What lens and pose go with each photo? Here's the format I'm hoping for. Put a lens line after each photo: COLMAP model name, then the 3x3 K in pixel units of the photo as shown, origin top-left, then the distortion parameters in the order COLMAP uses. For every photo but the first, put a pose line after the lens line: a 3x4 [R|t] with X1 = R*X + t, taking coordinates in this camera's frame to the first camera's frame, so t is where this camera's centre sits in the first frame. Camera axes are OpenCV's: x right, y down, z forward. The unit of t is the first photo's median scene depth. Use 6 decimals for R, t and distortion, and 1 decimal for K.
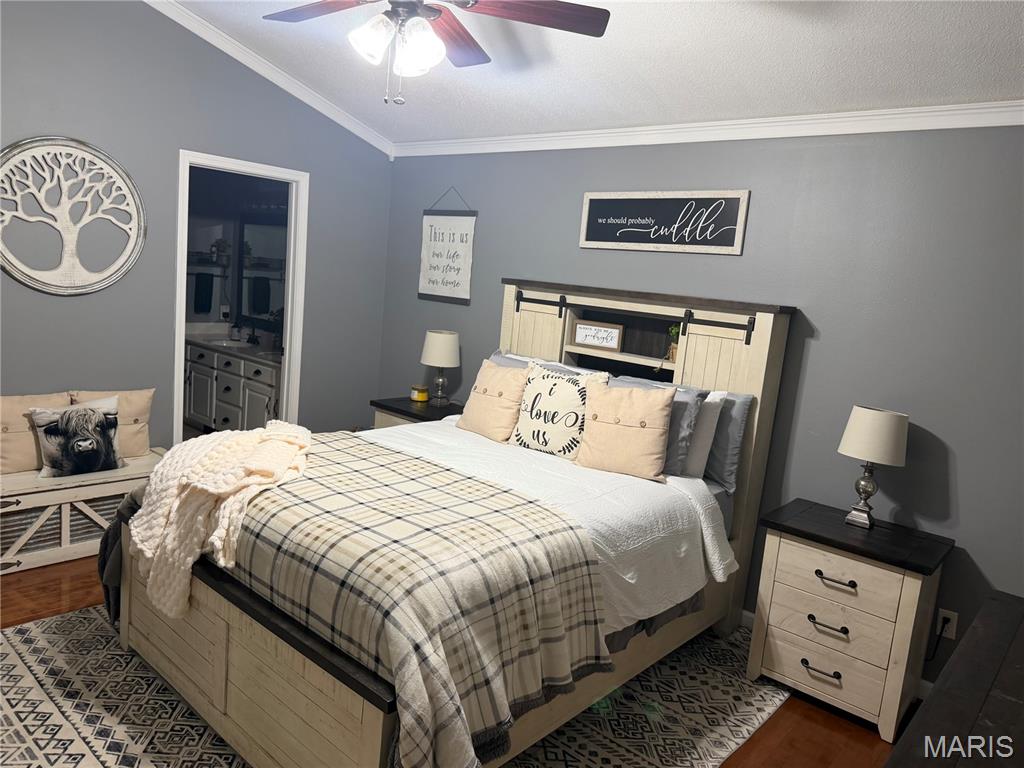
lens RADIAL K [[721.4, 0, 512.0], [0, 721.4, 384.0], [0, 0, 1]] dist [0.145121, -0.217913]
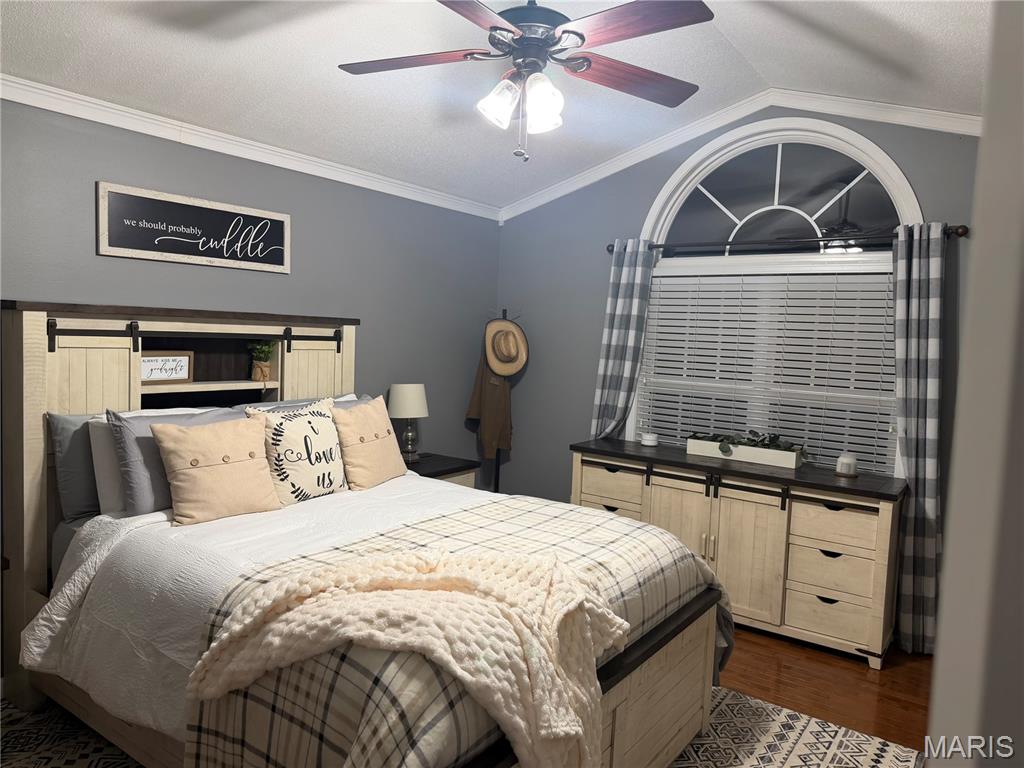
lens RADIAL K [[721.4, 0, 512.0], [0, 721.4, 384.0], [0, 0, 1]] dist [0.145121, -0.217913]
pose [[-0.089606, -0.173772, 0.980701, -0.794007], [0.100913, 0.978011, 0.182515, -0.174709], [-0.990852, 0.115320, -0.070099, 0.738946]]
